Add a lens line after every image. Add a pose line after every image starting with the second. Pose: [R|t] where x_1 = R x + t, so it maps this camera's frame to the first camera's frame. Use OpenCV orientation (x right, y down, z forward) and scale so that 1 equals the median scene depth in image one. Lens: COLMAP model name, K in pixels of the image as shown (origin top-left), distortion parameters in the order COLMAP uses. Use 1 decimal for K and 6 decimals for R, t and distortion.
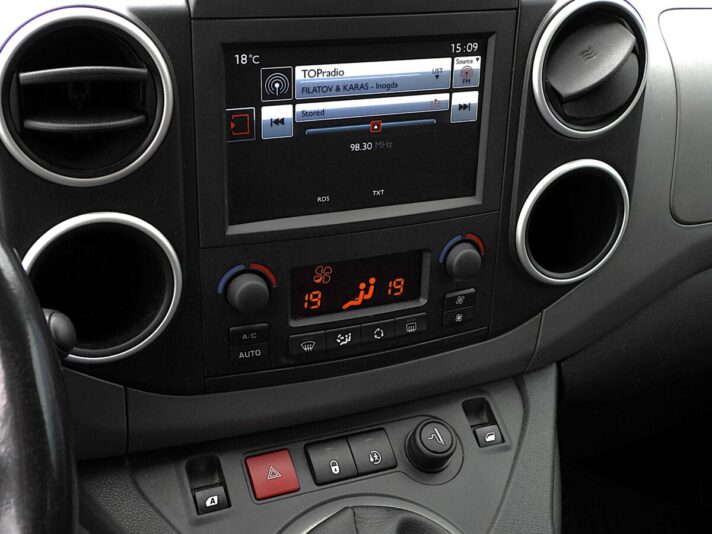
lens RADIAL K [[921.2, 0, 355.7], [0, 921.2, 266.1], [0, 0, 1]] dist [-0.066092, 0.000000]
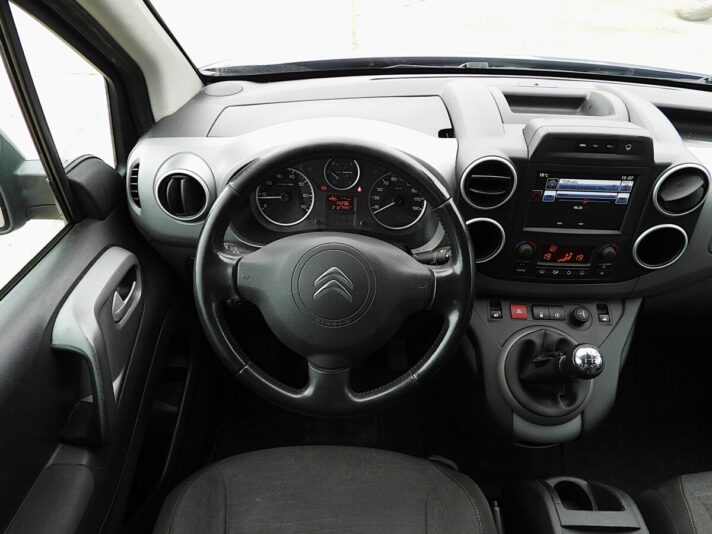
lens RADIAL K [[510.7, 0, 355.5], [0, 510.7, 266.1], [0, 0, 1]] dist [-0.022016, 0.002683]
pose [[0.908037, 0.219498, -0.356776, -0.017236], [-0.165874, 0.970511, 0.174913, -0.110183], [0.384648, -0.099648, 0.917669, -0.671856]]
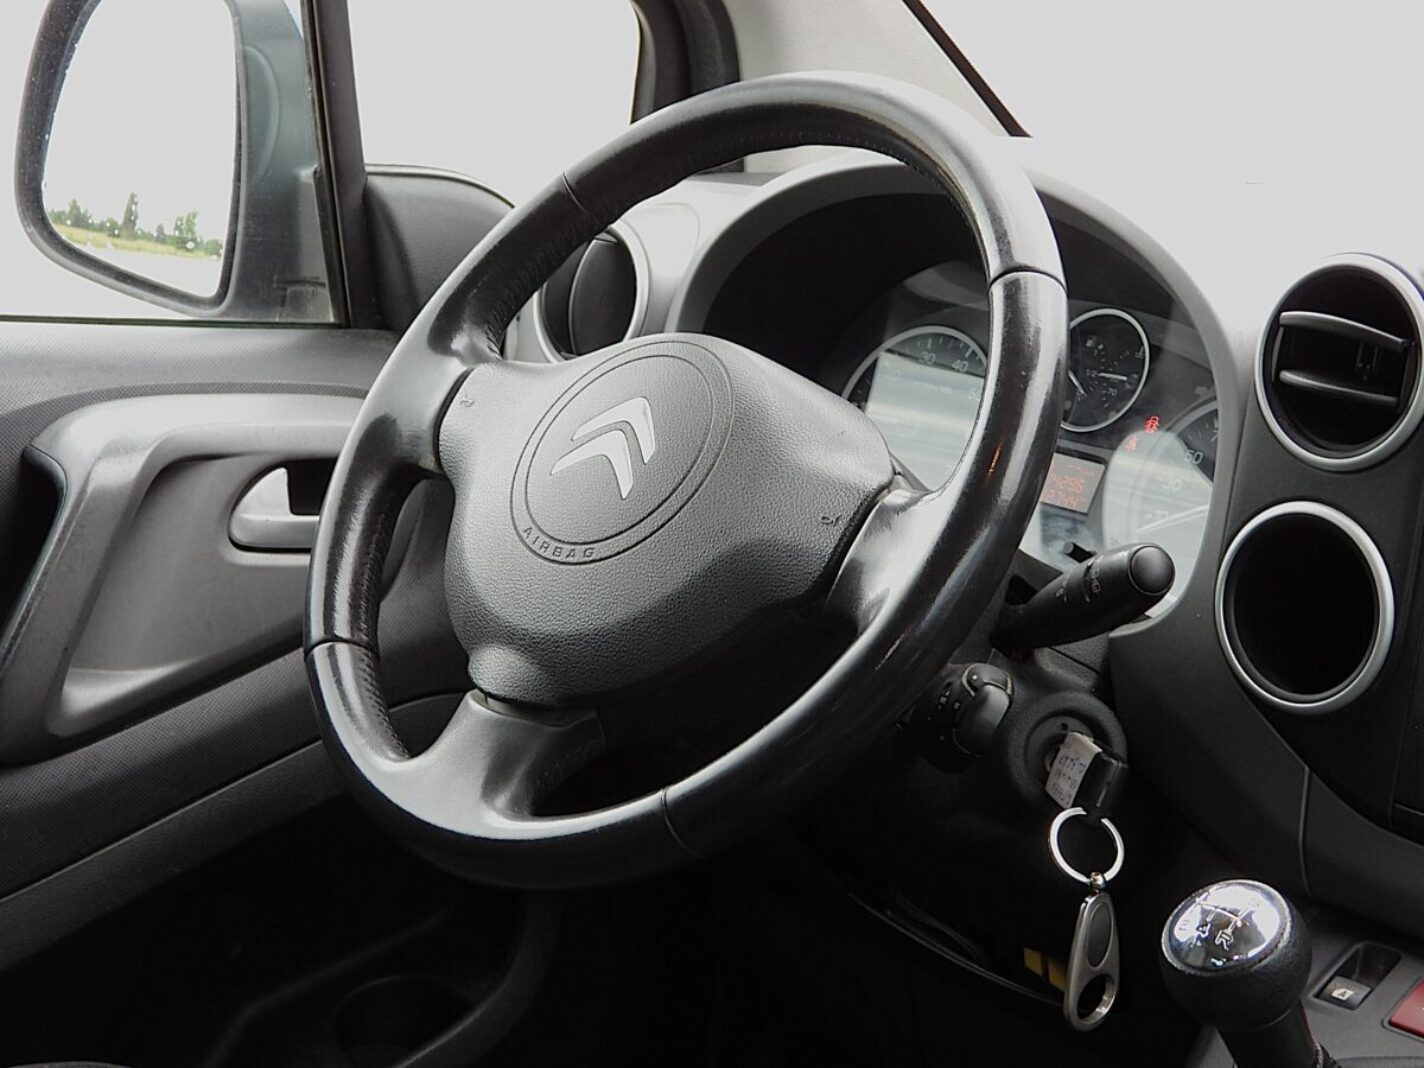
lens RADIAL K [[3069.3, 0, 716.0], [0, 3069.3, 531.5], [0, 0, 1]] dist [-0.034029, 0.000000]
pose [[0.329844, 0.167247, -0.929102, 1.709262], [-0.478139, 0.878207, -0.011660, 0.203091], [0.813994, 0.448086, 0.369639, -0.345380]]
